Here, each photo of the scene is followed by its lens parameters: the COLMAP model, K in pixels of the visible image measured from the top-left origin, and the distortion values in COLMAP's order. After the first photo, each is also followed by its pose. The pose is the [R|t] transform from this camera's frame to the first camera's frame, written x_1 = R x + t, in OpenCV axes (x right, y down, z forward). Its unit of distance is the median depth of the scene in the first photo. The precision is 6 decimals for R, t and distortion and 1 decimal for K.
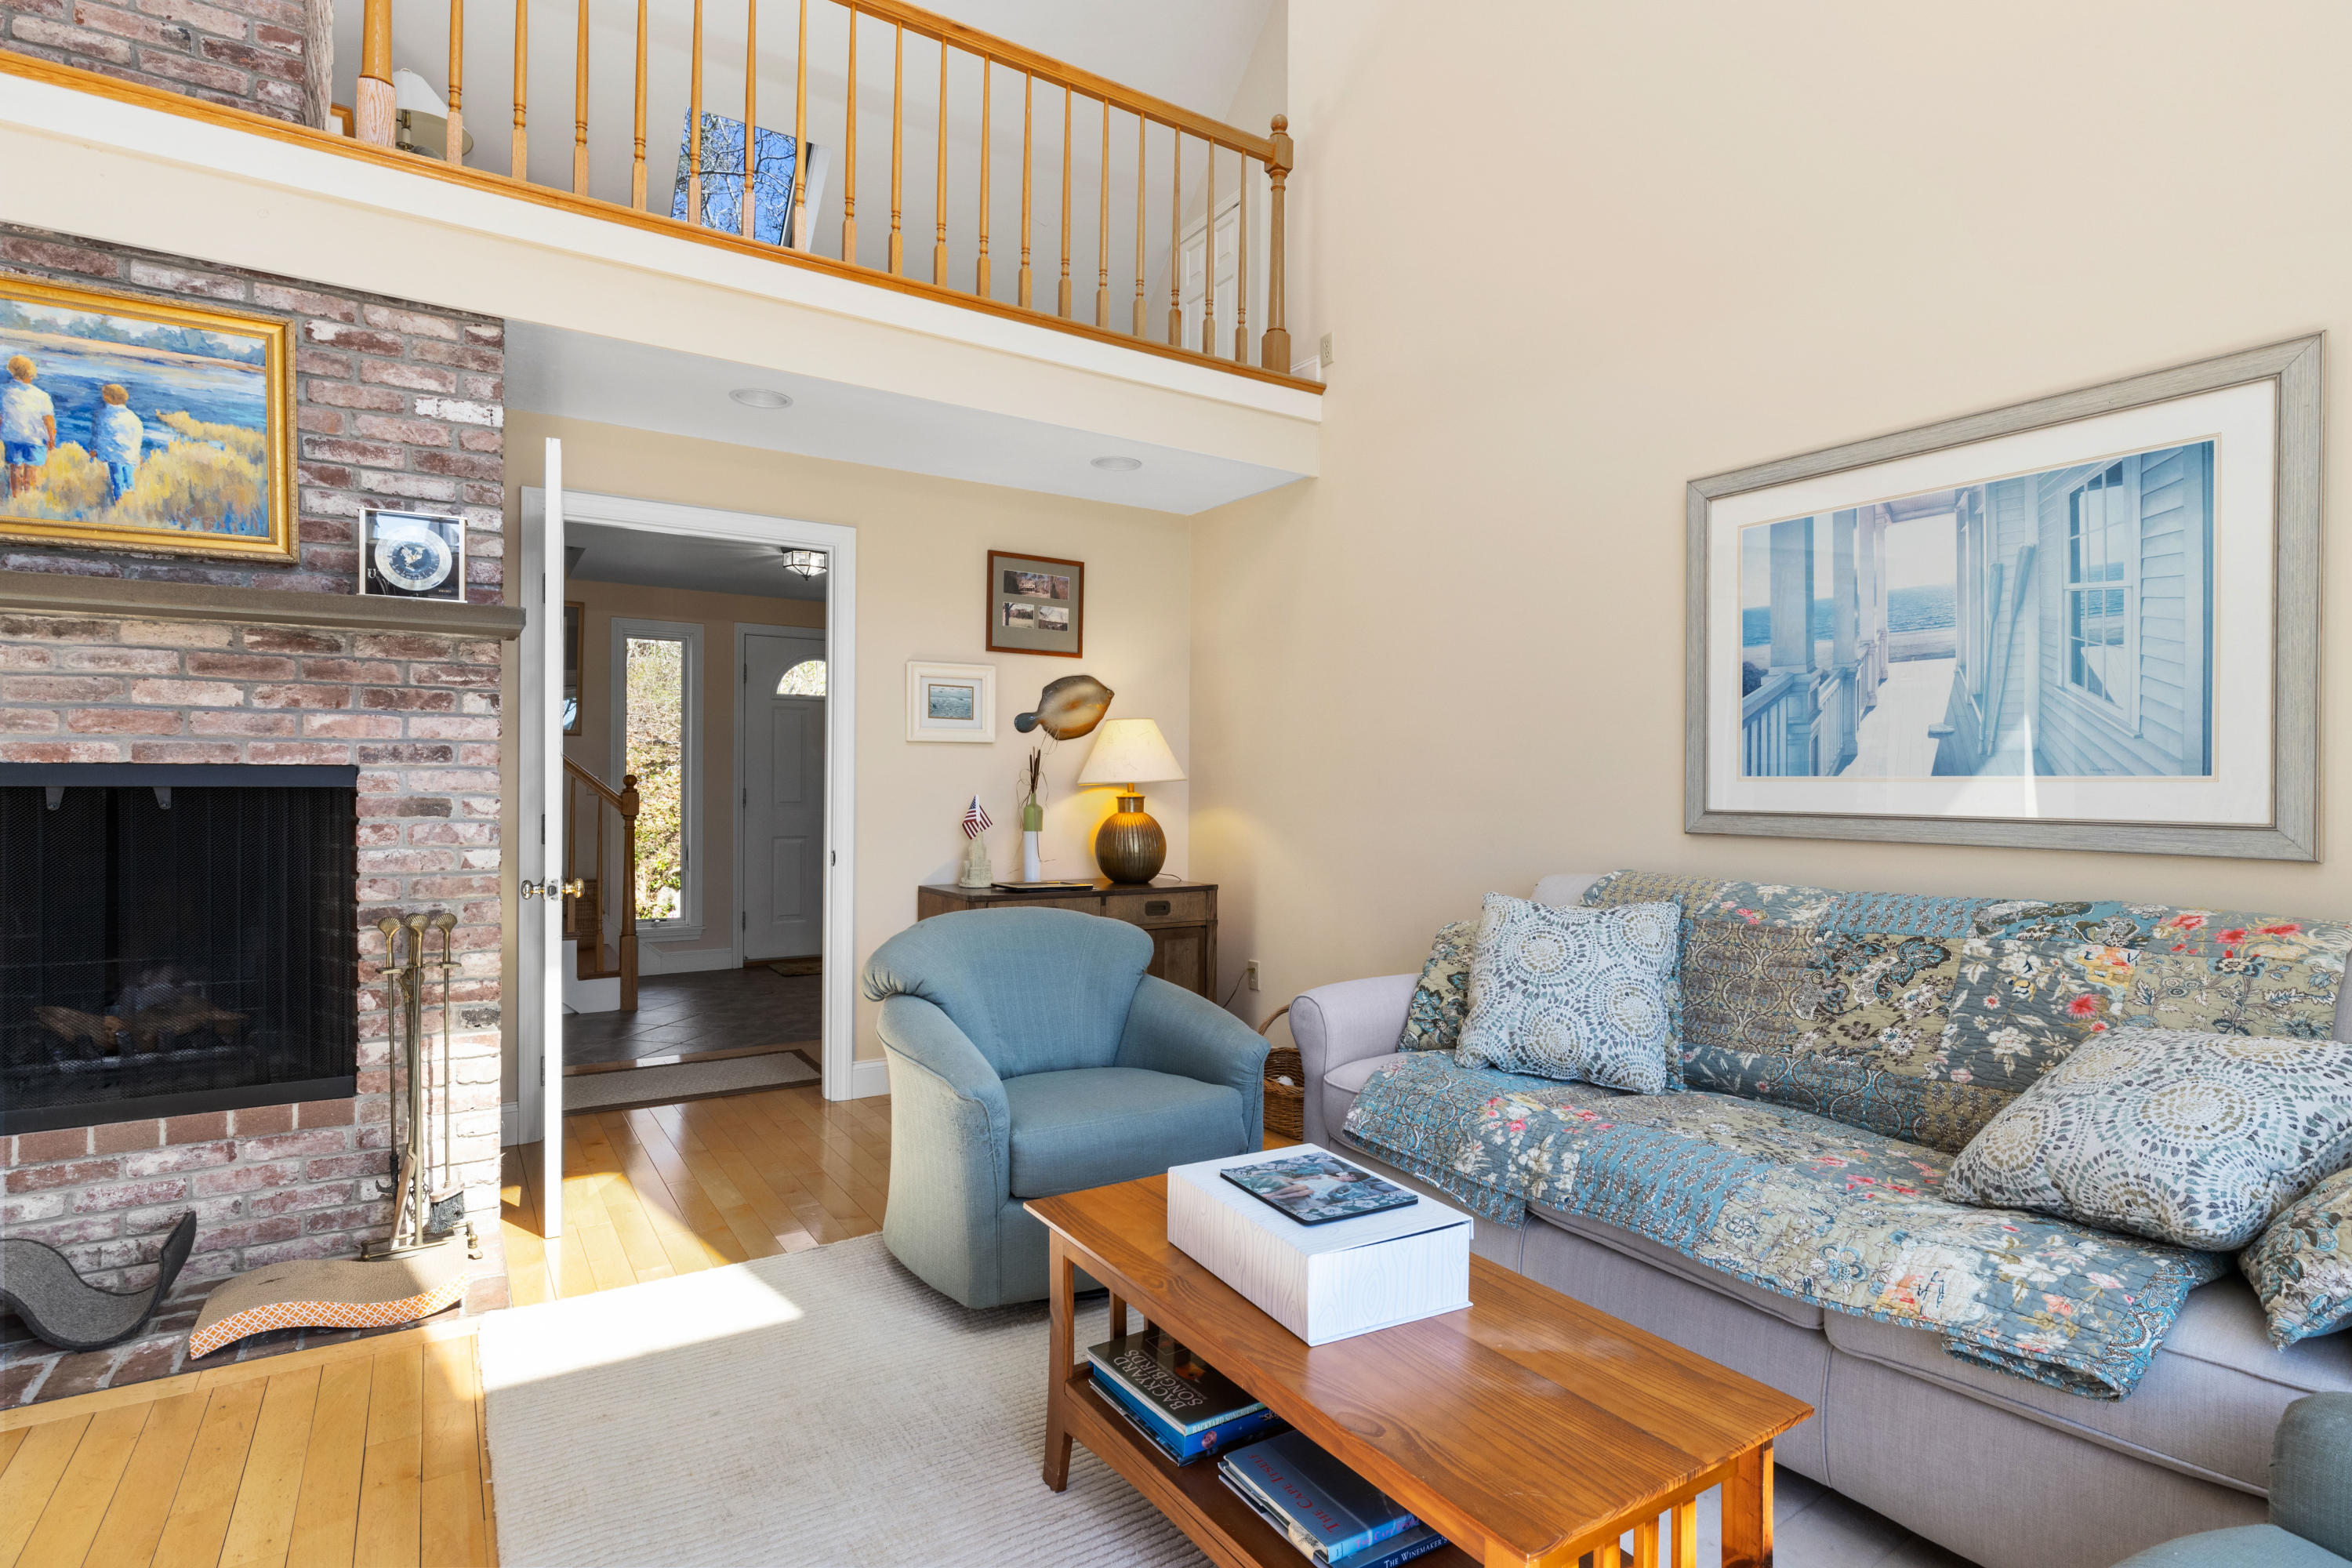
lens RADIAL K [[1192.2, 0, 1176.0], [0, 1192.2, 784.0], [0, 0, 1]] dist [0.000854, 0.002146]
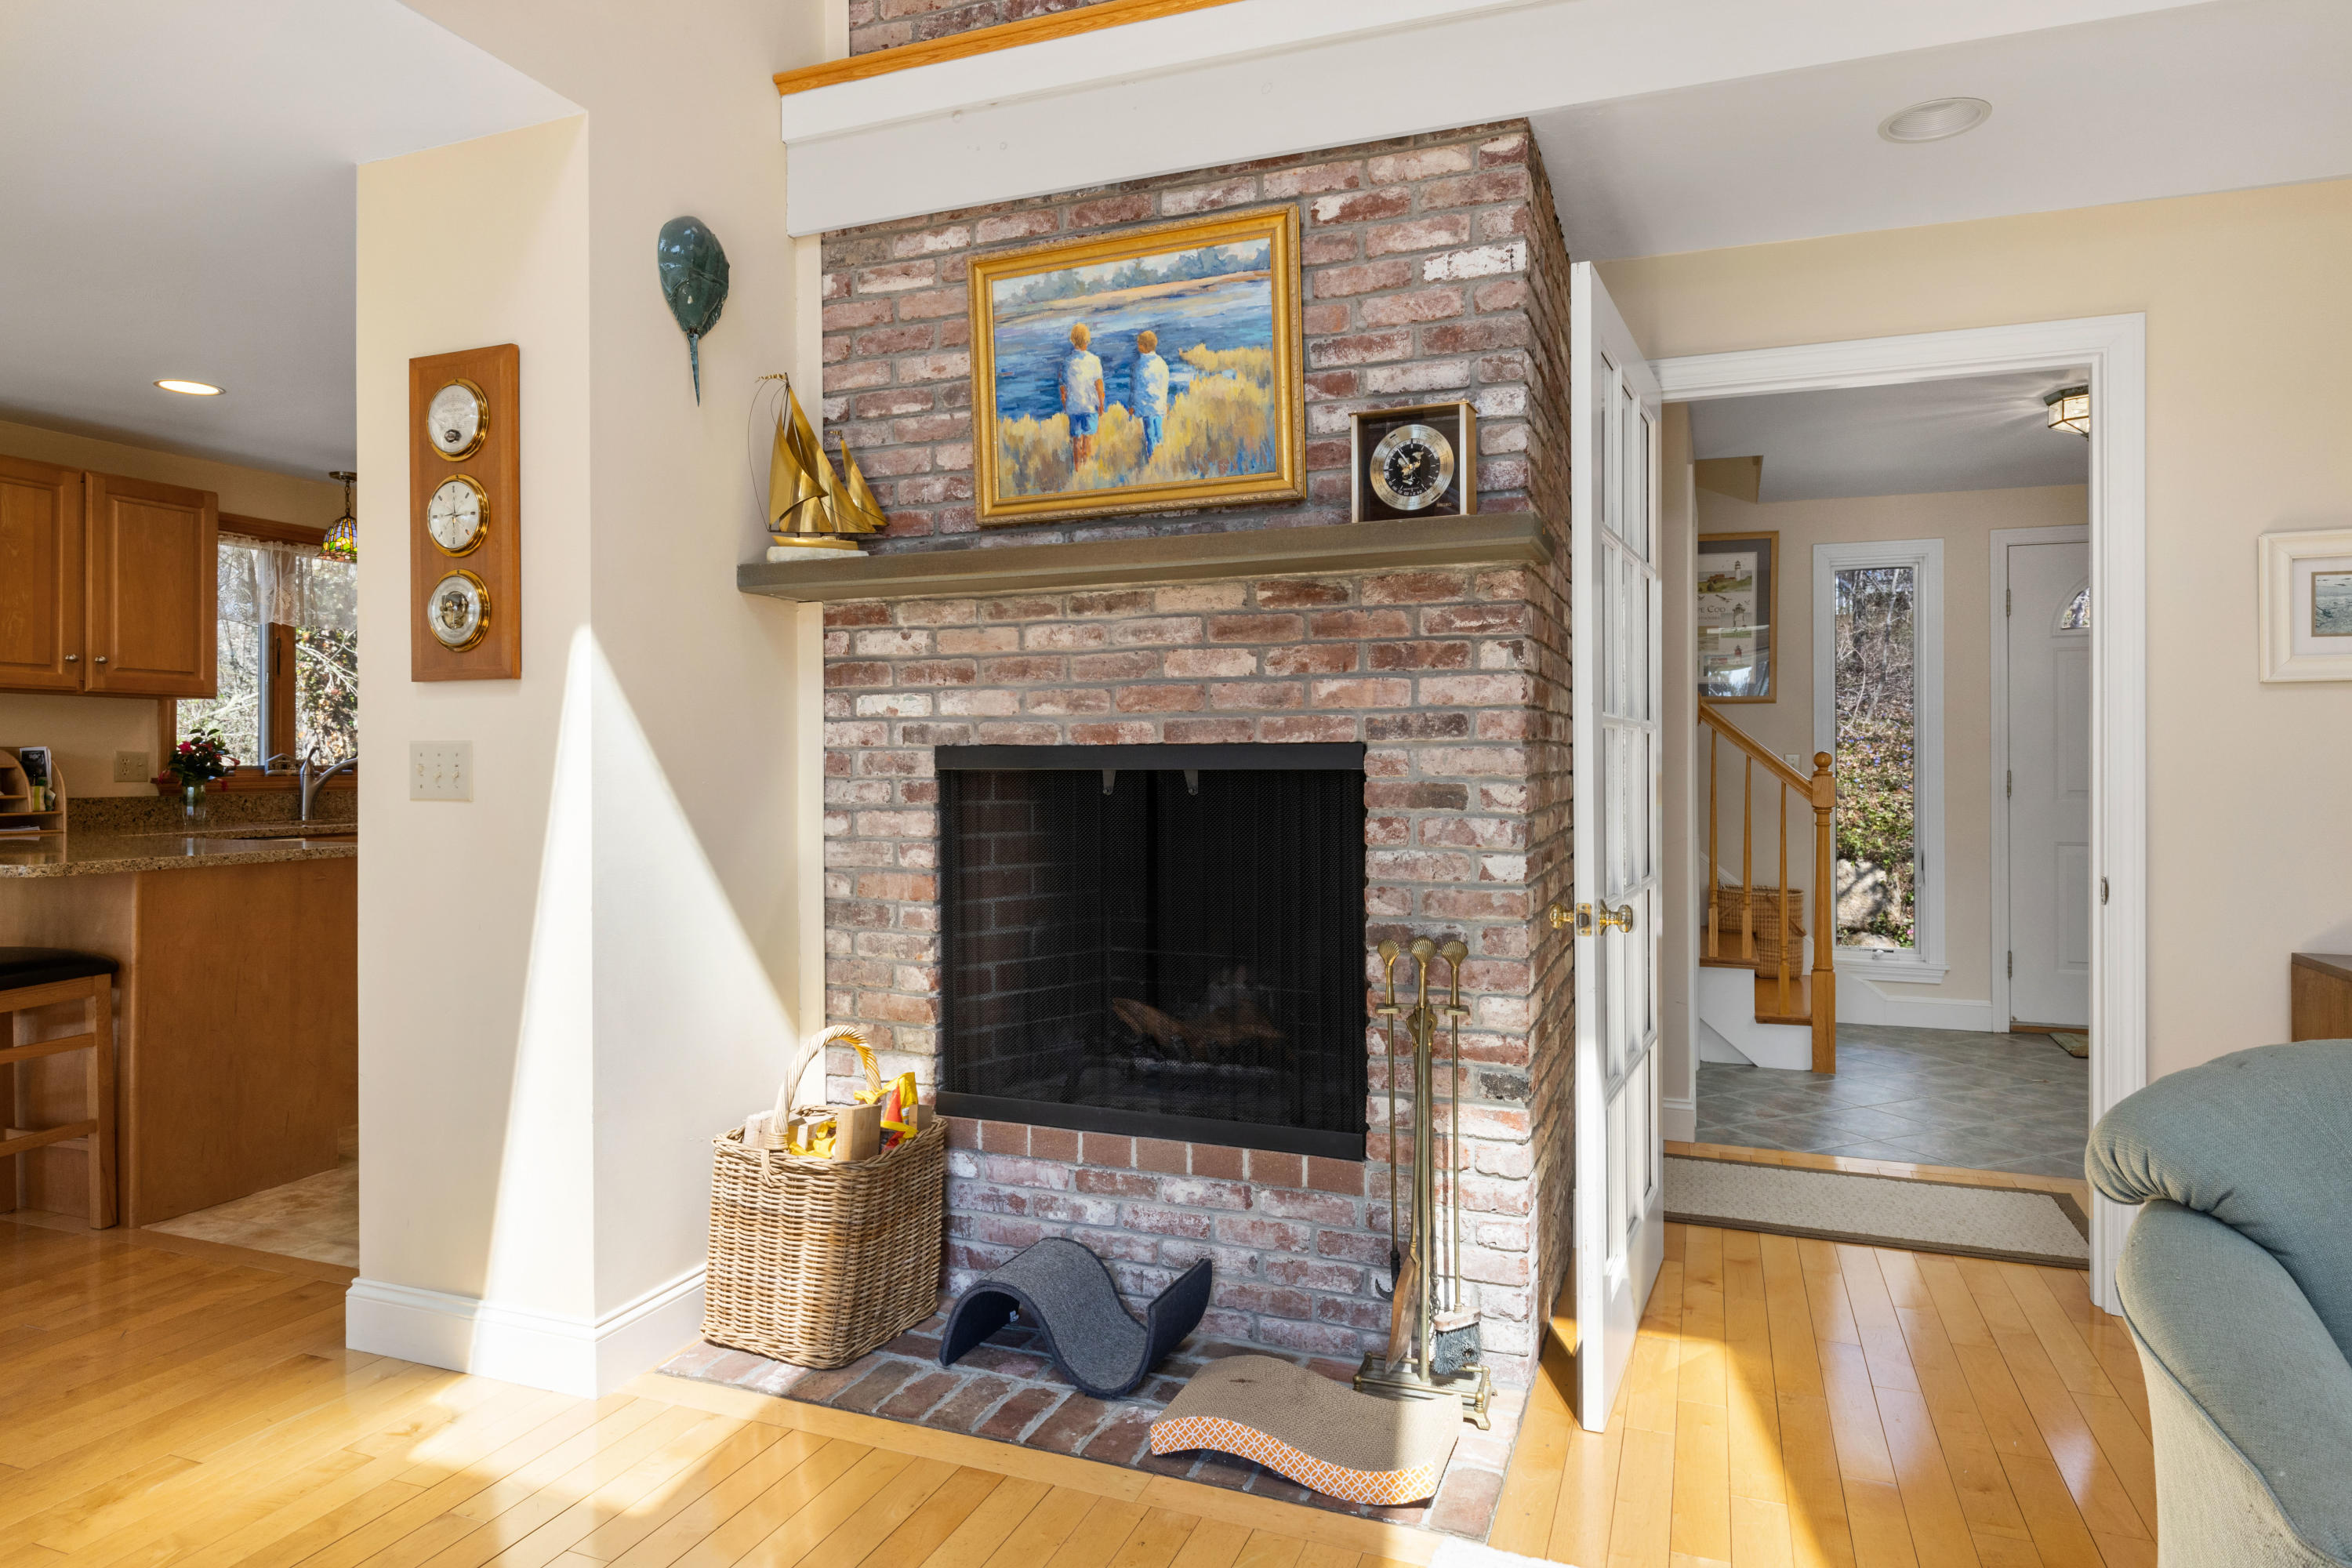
lens RADIAL K [[1375.8, 0, 1175.4], [0, 1375.8, 753.9], [0, 0, 1]] dist [0.003129, -0.002127]
pose [[0.594608, -0.010872, -0.803942, -0.027510], [0.004553, 0.999938, -0.010155, 0.000793], [0.804003, 0.002378, 0.594621, 0.363485]]
